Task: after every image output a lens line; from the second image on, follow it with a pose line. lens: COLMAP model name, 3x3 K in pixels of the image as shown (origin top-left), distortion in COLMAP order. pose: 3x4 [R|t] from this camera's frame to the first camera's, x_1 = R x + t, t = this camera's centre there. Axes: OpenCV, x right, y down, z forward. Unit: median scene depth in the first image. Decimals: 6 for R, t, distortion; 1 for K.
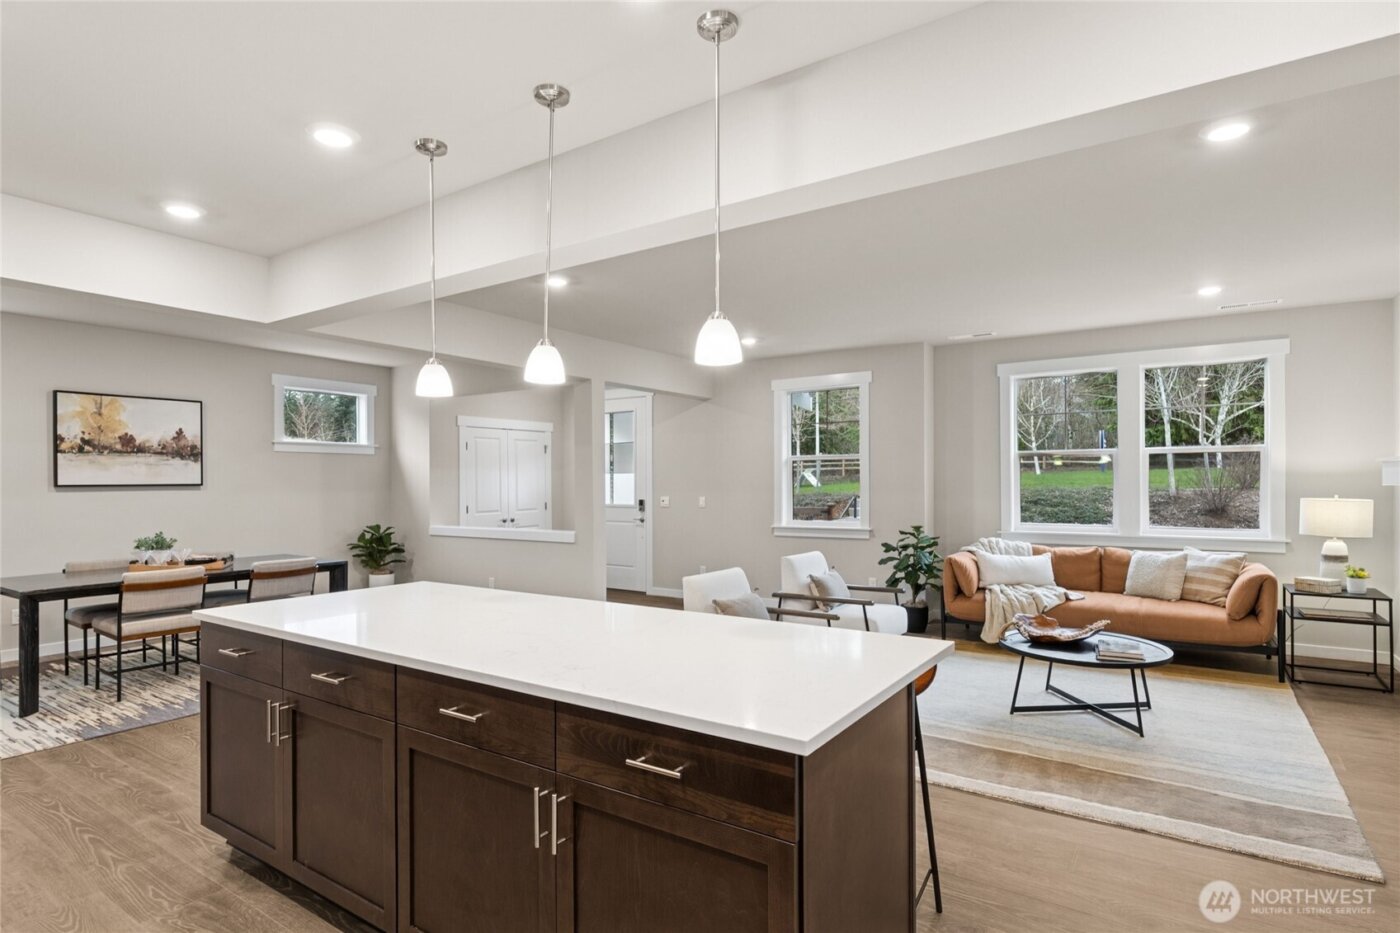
lens RADIAL K [[712.0, 0, 739.6], [0, 712.0, 479.3], [0, 0, 1]] dist [-0.000929, 0.000181]
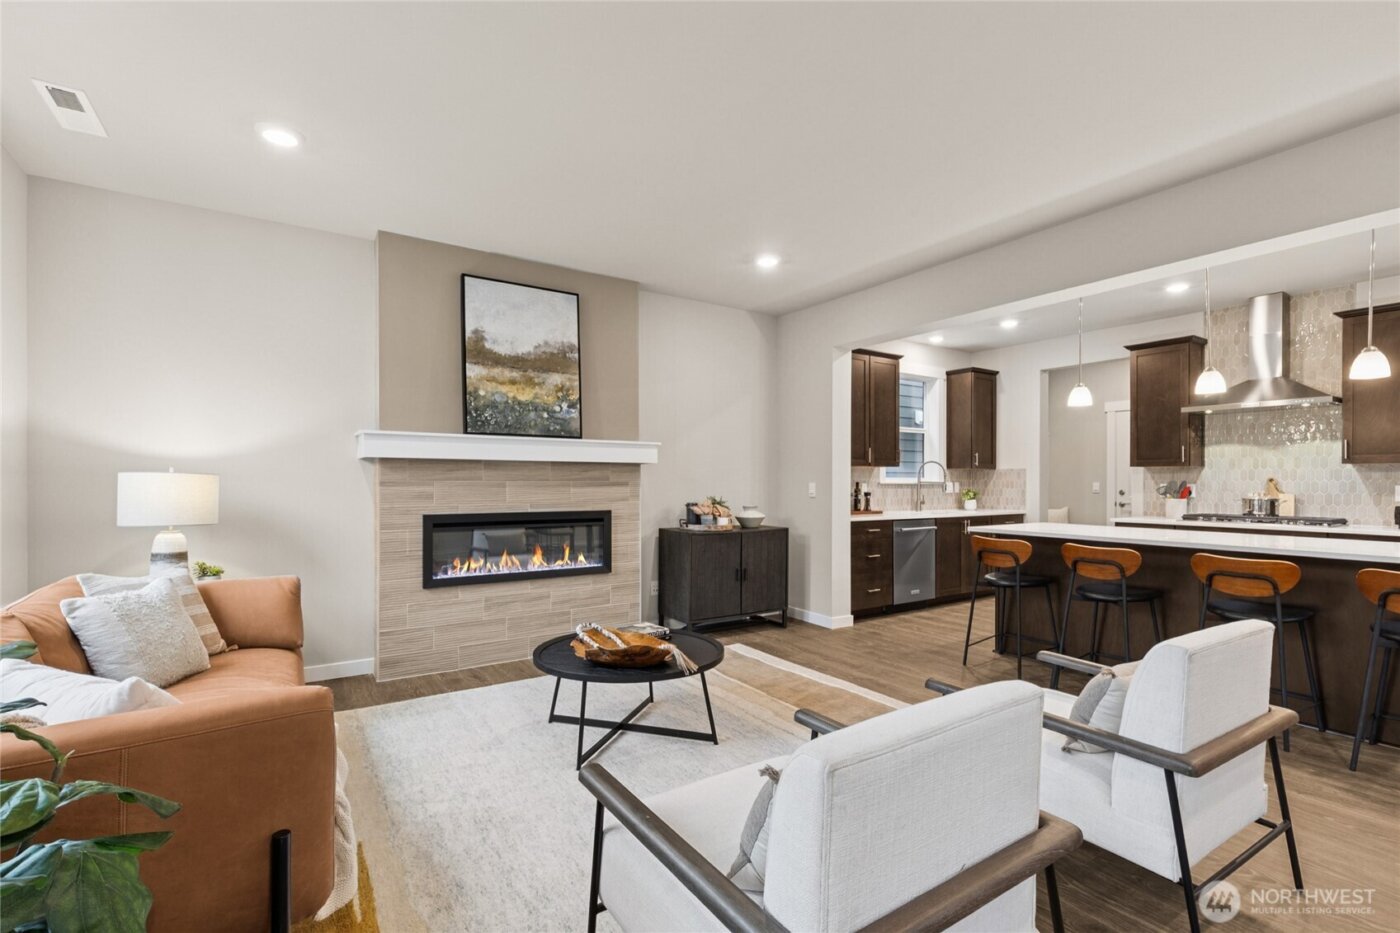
lens RADIAL K [[640.0, 0, 678.8], [0, 640.0, 484.5], [0, 0, 1]] dist [0.014038, -0.002743]
pose [[-0.901366, -0.000311, 0.433058, 0.095137], [-0.003490, 0.999972, -0.006547, 0.037544], [-0.433044, -0.007412, -0.901342, 1.226947]]
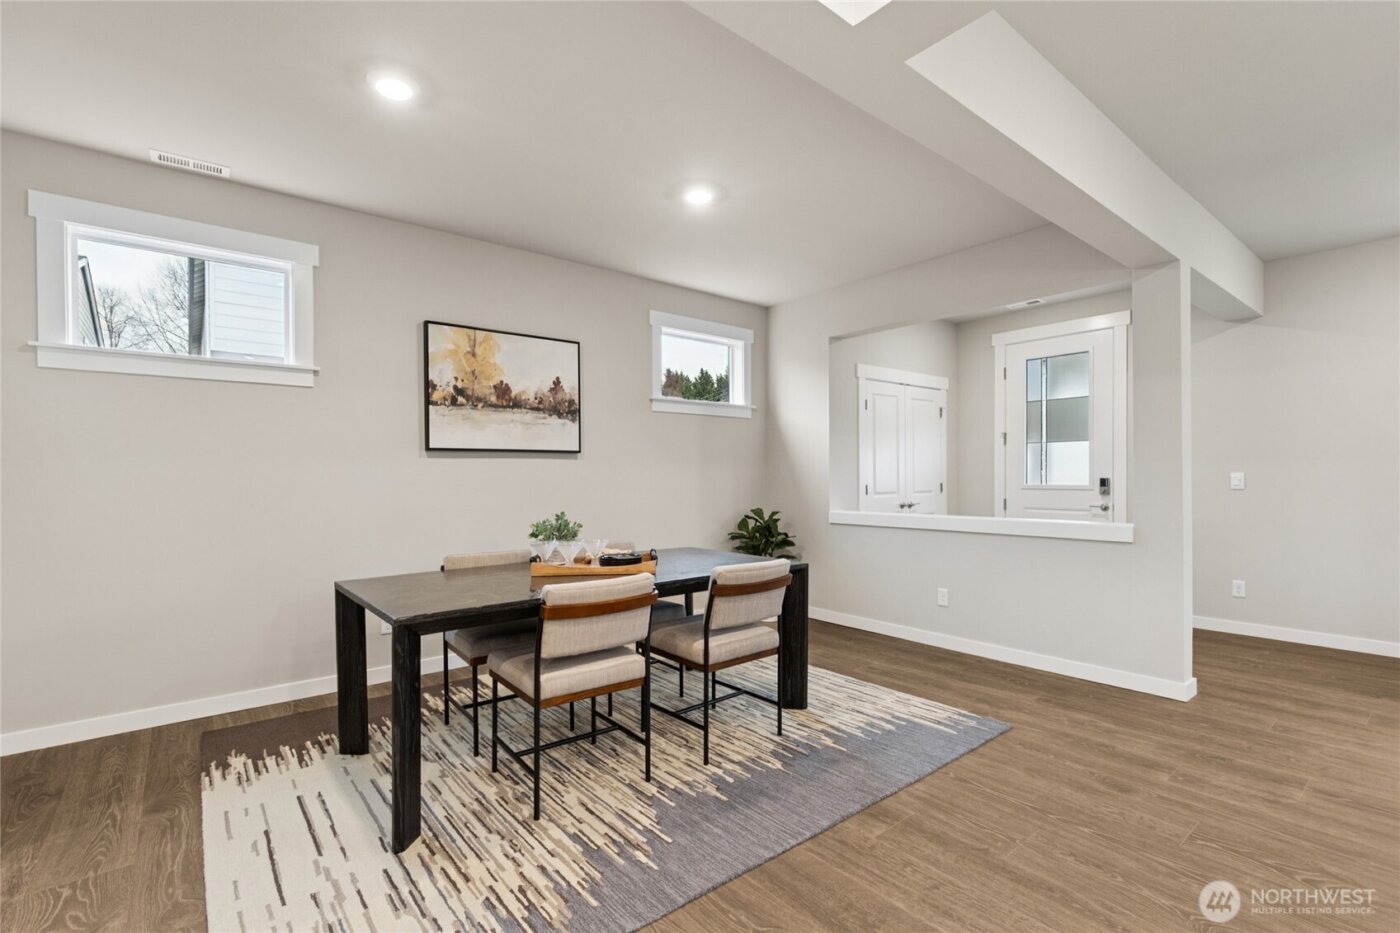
lens RADIAL K [[640.0, 0, 726.3], [0, 640.0, 476.0], [0, 0, 1]] dist [0.014038, -0.002743]
pose [[0.954690, -0.001173, -0.297599, -0.448668], [0.002043, 0.999995, 0.002612, 0.035795], [0.297594, -0.003101, 0.954687, 0.437735]]
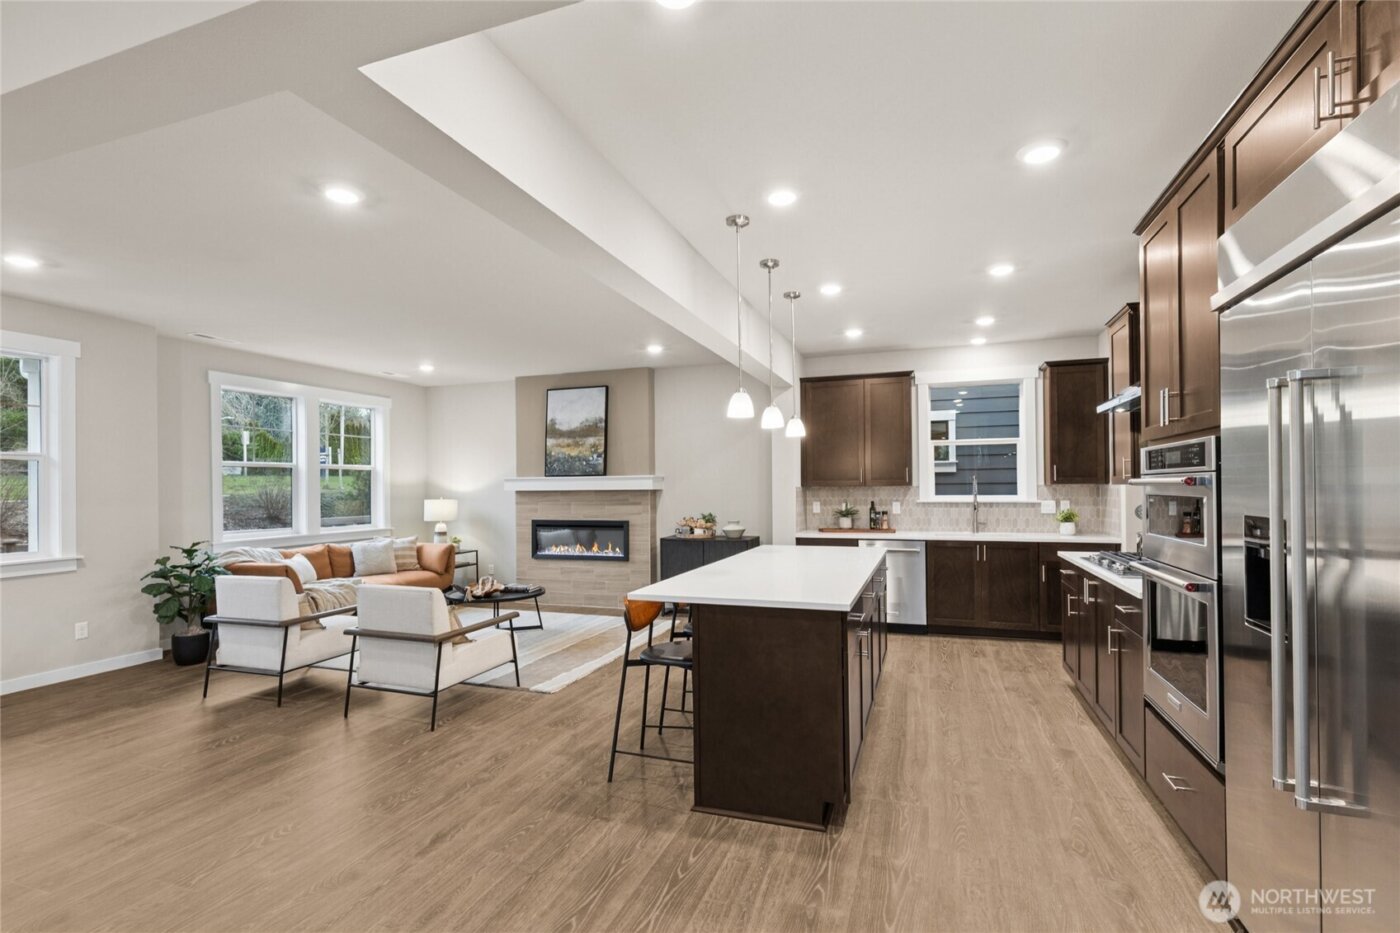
lens RADIAL K [[640.0, 0, 680.3], [0, 640.0, 487.0], [0, 0, 1]] dist [0.014038, -0.002743]
pose [[-0.184531, 0.004247, 0.982818, -0.748923], [0.003274, 0.999988, -0.003707, 0.003278], [-0.982821, 0.002534, -0.184543, 0.643422]]
